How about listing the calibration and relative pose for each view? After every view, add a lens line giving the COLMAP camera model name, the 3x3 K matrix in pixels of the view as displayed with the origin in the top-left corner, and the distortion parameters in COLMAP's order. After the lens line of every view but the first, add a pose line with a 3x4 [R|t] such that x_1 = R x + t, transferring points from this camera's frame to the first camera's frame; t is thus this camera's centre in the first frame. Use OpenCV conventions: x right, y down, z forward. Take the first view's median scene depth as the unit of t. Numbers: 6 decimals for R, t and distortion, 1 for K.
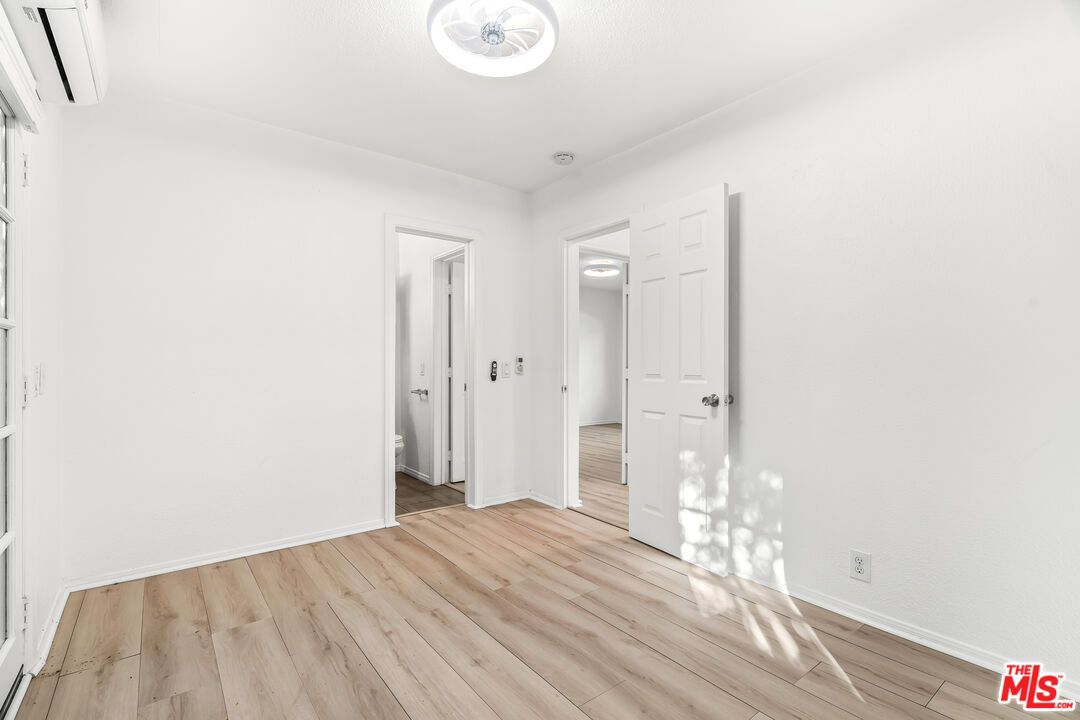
lens RADIAL K [[495.5, 0, 543.0], [0, 495.5, 358.2], [0, 0, 1]] dist [-0.002039, -0.000495]
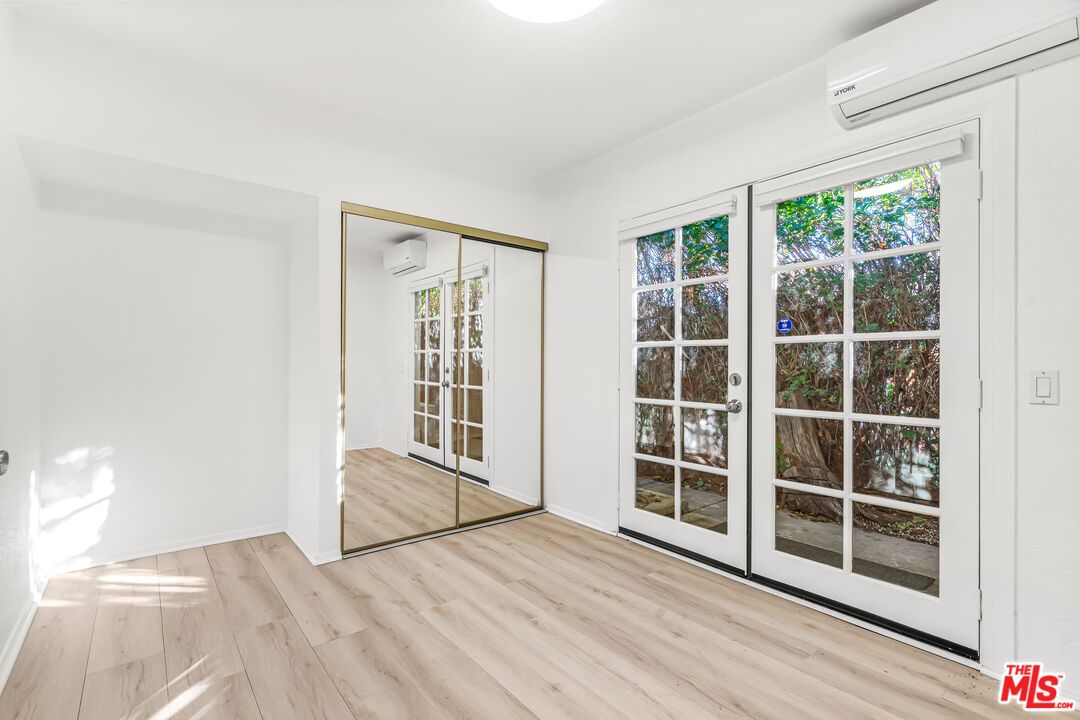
lens RADIAL K [[495.5, 0, 542.9], [0, 495.5, 365.2], [0, 0, 1]] dist [-0.002039, -0.000495]
pose [[-0.999683, -0.006293, -0.024365, -0.058664], [-0.006154, 0.999964, -0.005771, 0.012472], [0.024401, -0.005619, -0.999686, 1.324090]]
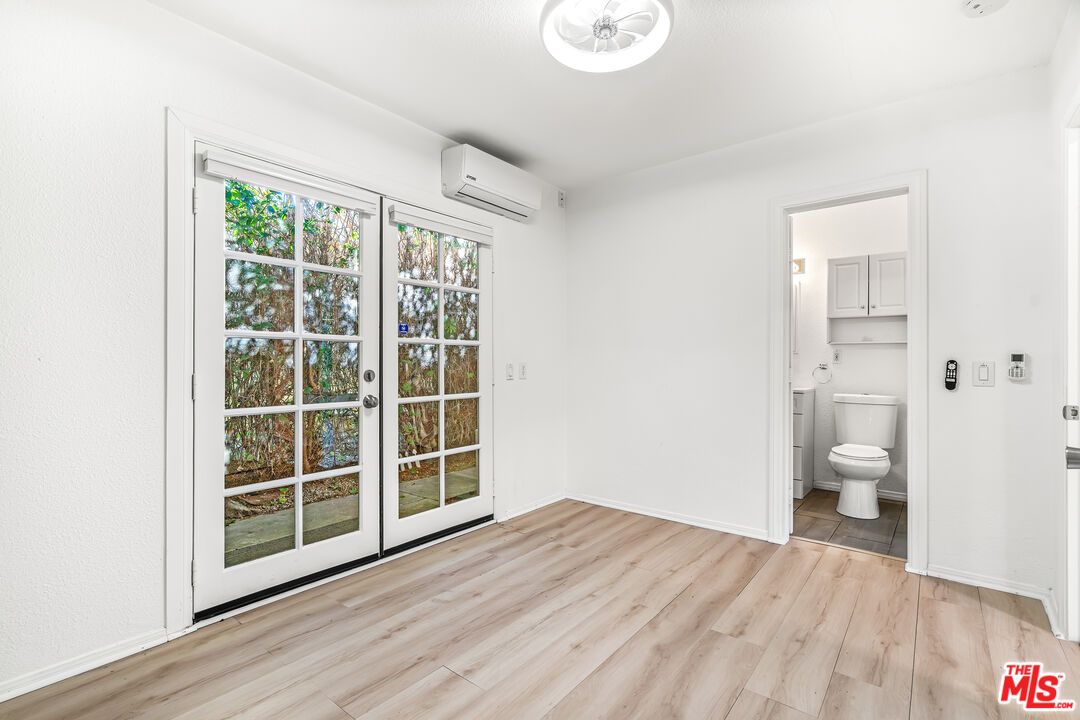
lens RADIAL K [[495.5, 0, 537.3], [0, 495.5, 359.5], [0, 0, 1]] dist [-0.002039, -0.000495]
pose [[0.227733, -0.002970, -0.973719, 0.600674], [0.006676, 0.999977, -0.001489, 0.003574], [0.973701, -0.006161, 0.227748, 0.469383]]
